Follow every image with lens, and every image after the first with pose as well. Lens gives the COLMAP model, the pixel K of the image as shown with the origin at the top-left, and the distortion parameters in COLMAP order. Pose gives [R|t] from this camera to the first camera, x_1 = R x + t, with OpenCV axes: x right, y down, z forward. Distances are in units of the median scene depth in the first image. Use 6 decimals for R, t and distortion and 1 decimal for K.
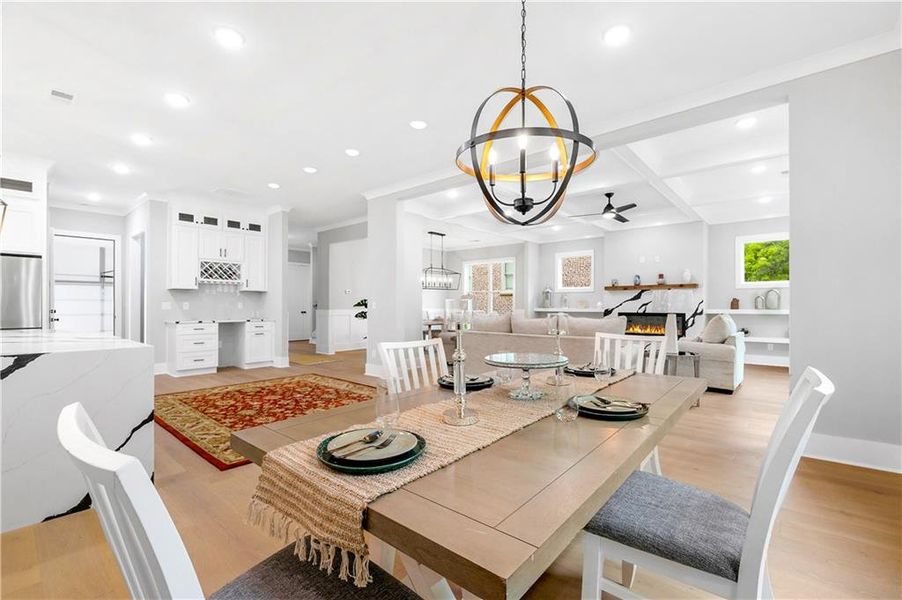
lens RADIAL K [[393.1, 0, 448.2], [0, 393.1, 307.1], [0, 0, 1]] dist [-0.005473, -0.000604]
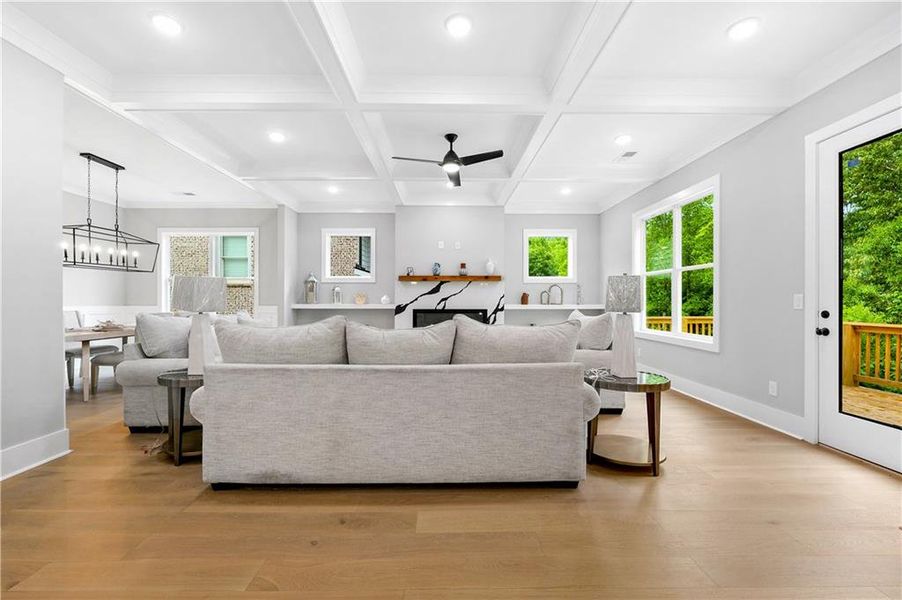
lens RADIAL K [[381.8, 0, 448.7], [0, 381.8, 303.7], [0, 0, 1]] dist [-0.008471, -0.000027]
pose [[0.748170, -0.004978, 0.663489, -0.026167], [0.001417, 0.999982, 0.005904, -0.002094], [-0.663506, -0.003477, 0.748163, 0.424238]]
